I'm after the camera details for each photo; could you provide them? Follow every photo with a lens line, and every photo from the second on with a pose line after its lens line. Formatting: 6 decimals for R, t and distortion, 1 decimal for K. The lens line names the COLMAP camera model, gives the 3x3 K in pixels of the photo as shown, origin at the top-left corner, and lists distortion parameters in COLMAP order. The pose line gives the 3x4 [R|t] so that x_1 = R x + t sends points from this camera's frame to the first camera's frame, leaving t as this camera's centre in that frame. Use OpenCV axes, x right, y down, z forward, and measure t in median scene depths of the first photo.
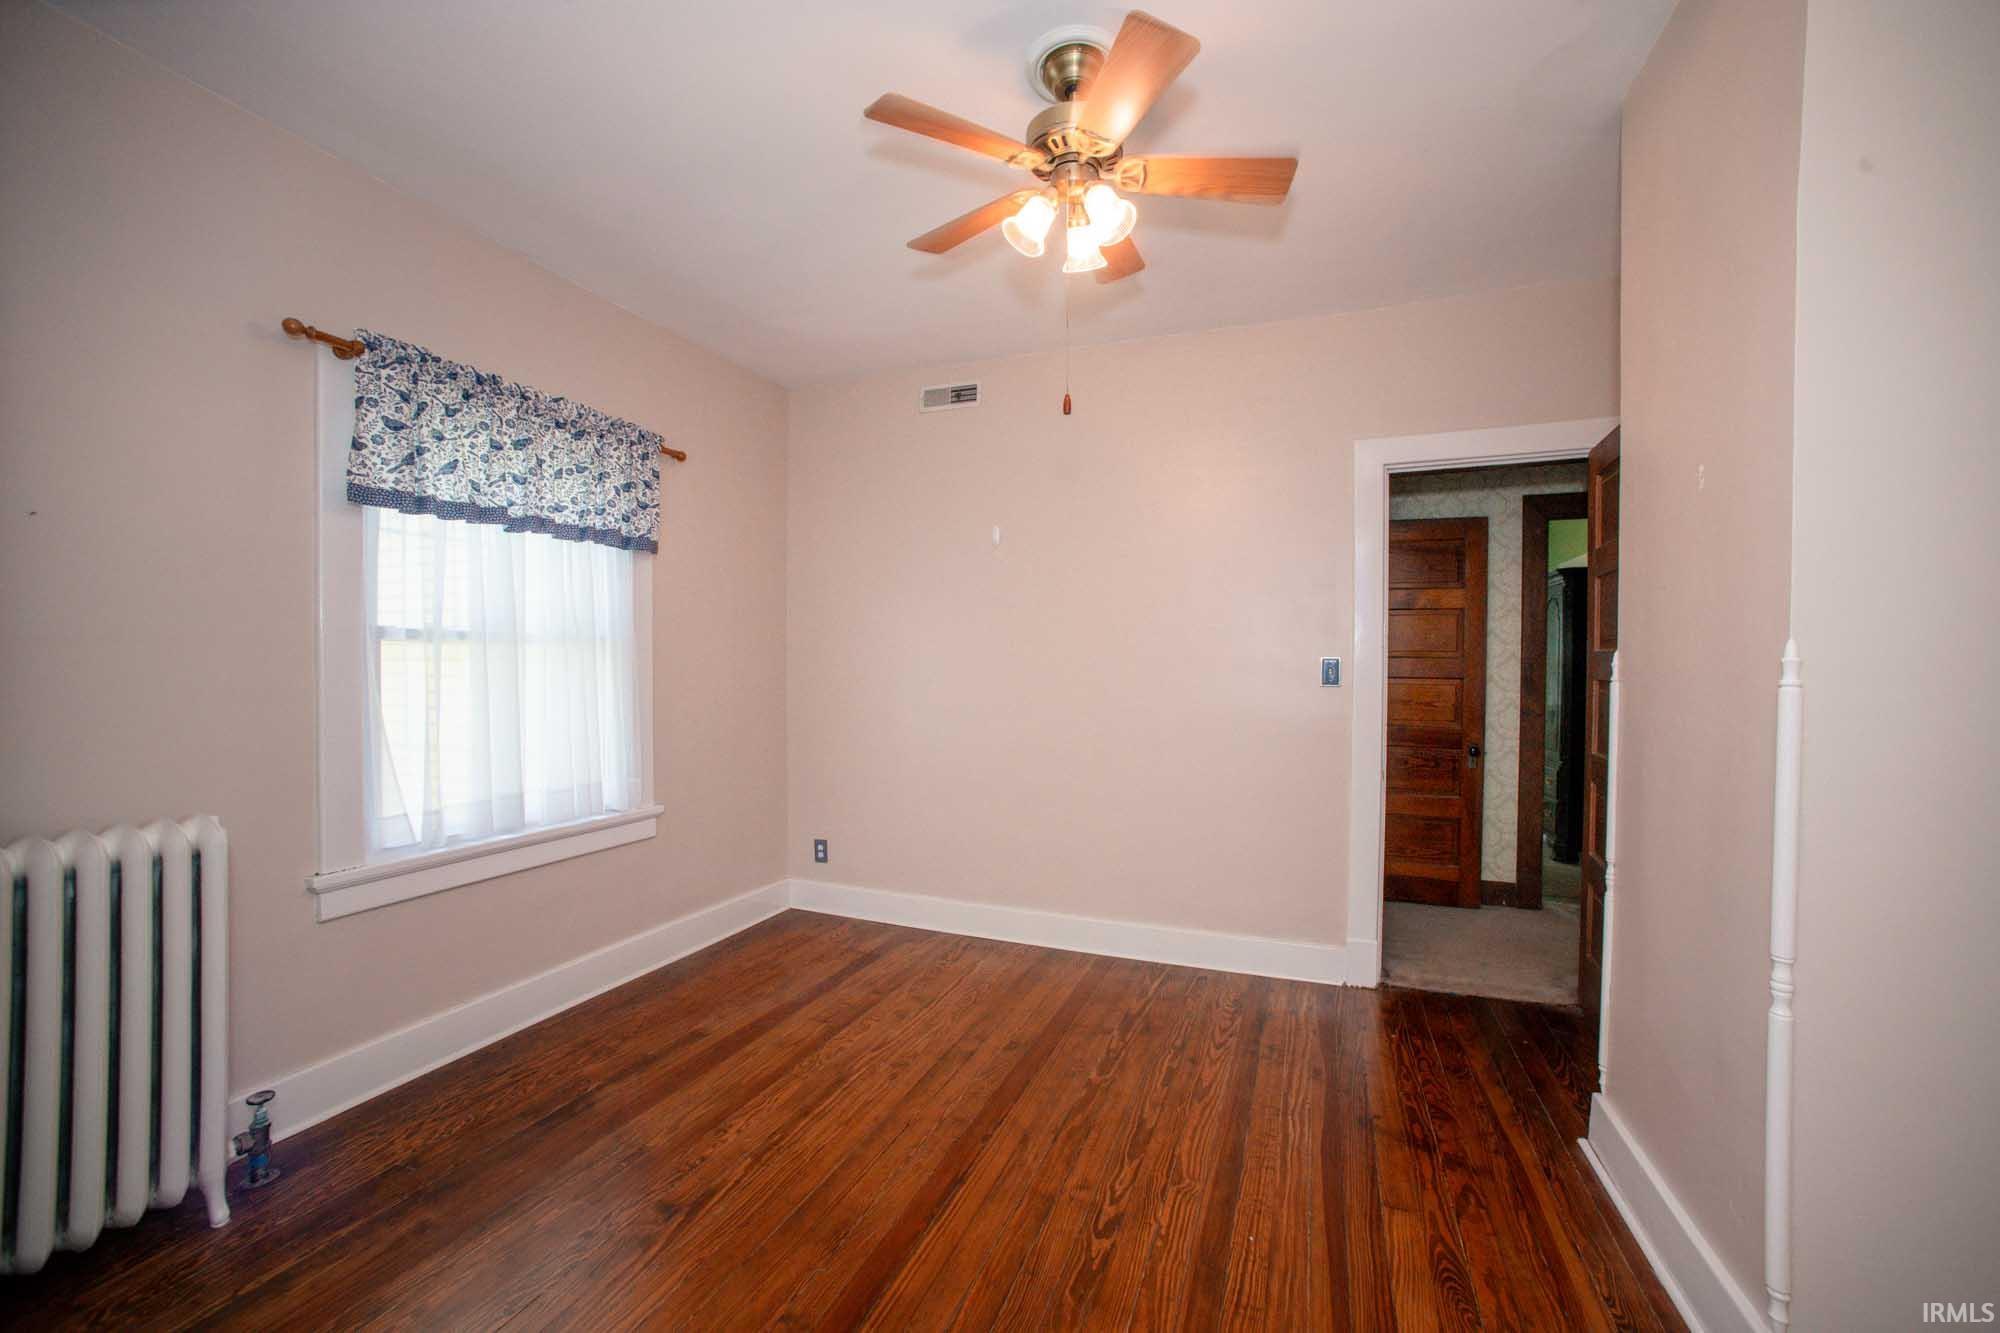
lens RADIAL K [[783.6, 0, 1010.6], [0, 783.6, 670.5], [0, 0, 1]] dist [-0.025214, 0.002691]
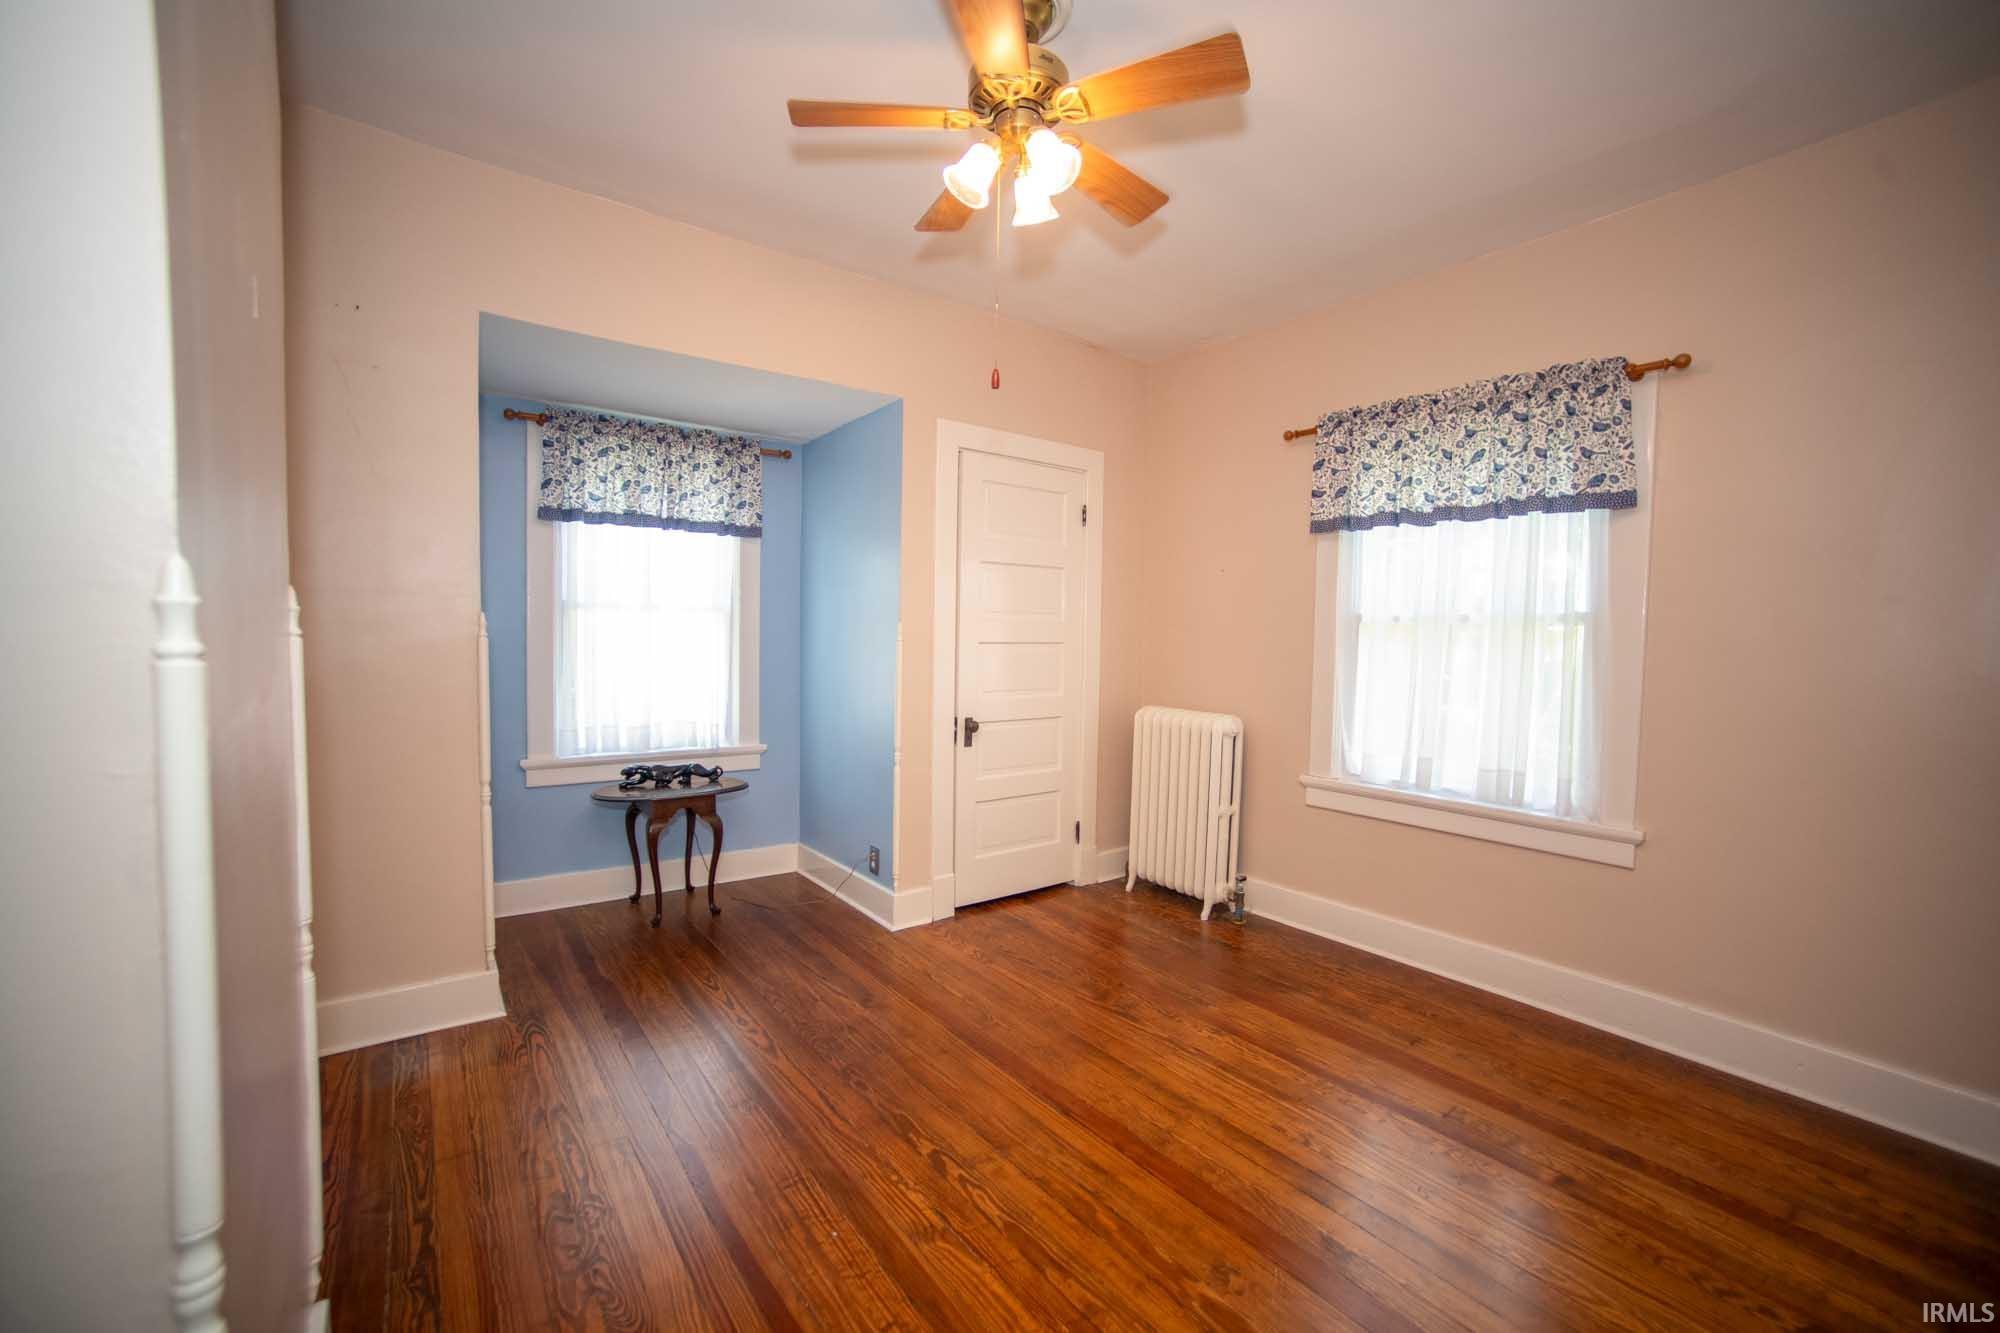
lens RADIAL K [[783.6, 0, 1004.2], [0, 783.6, 663.9], [0, 0, 1]] dist [-0.025214, 0.002691]
pose [[-0.508983, 0.018892, -0.860569, 0.801522], [-0.028559, 0.998838, 0.038819, -0.004396], [0.860302, 0.044336, -0.507852, 1.294078]]
